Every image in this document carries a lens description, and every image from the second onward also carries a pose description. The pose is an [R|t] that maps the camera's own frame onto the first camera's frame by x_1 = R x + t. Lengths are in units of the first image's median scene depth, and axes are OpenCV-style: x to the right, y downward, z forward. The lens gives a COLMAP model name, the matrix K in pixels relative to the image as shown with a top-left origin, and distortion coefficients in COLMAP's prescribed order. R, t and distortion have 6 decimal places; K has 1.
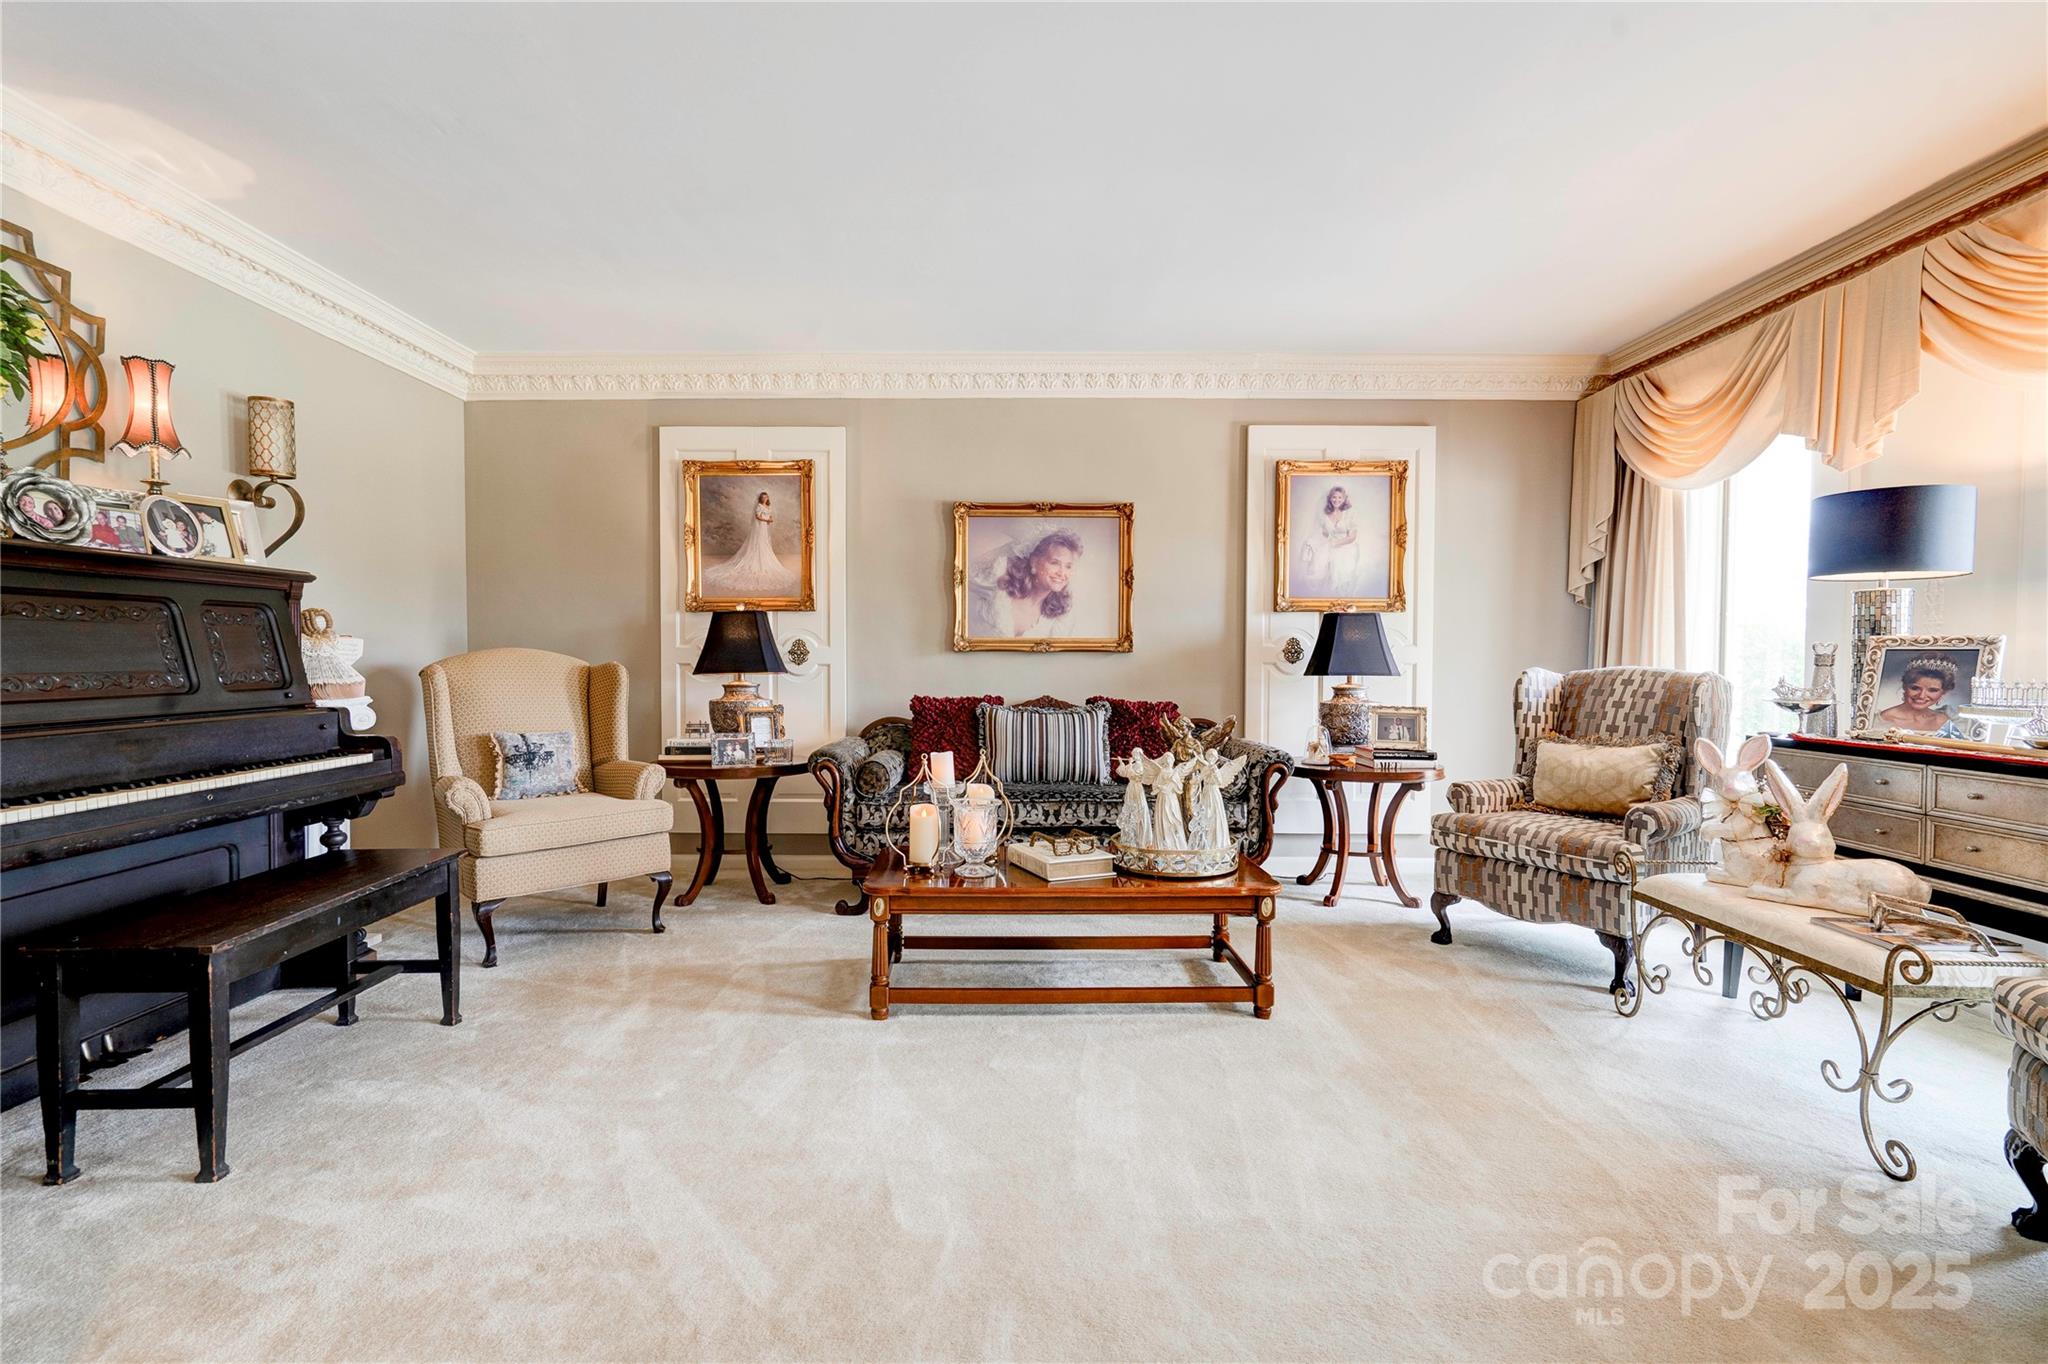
lens RADIAL K [[927.8, 0, 1014.8], [0, 927.8, 685.7], [0, 0, 1]] dist [-0.000203, 0.006545]
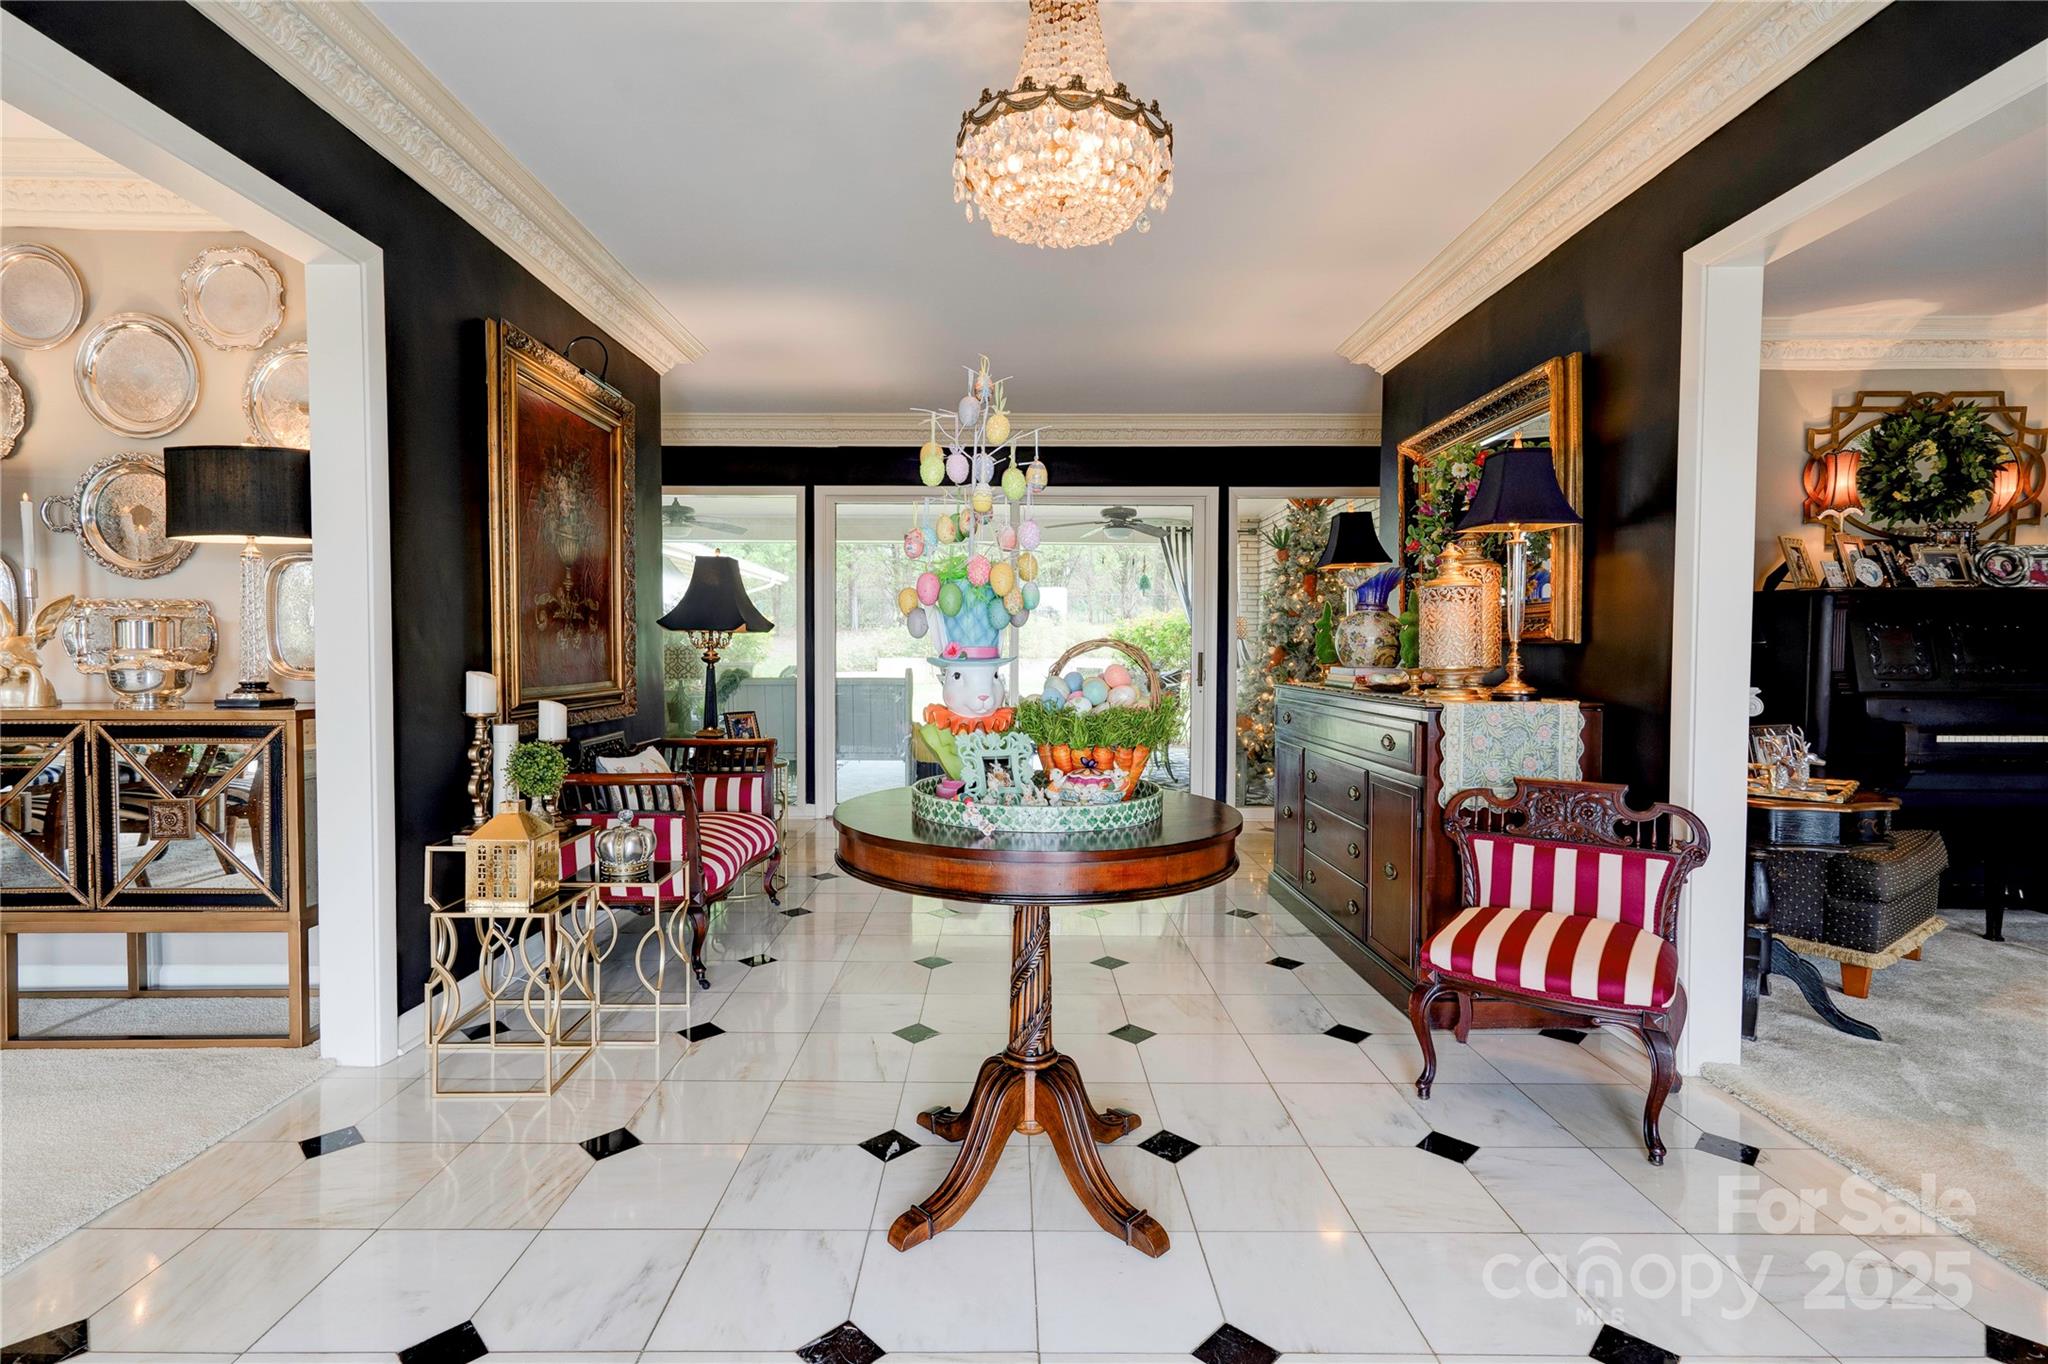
lens RADIAL K [[927.8, 0, 1017.3], [0, 927.8, 683.0], [0, 0, 1]] dist [-0.000203, 0.006545]
pose [[-0.013235, 0.025750, -0.999581, 0.548414], [-0.039204, 0.998886, 0.026251, 0.036995], [0.999144, 0.039535, -0.012211, -0.603581]]
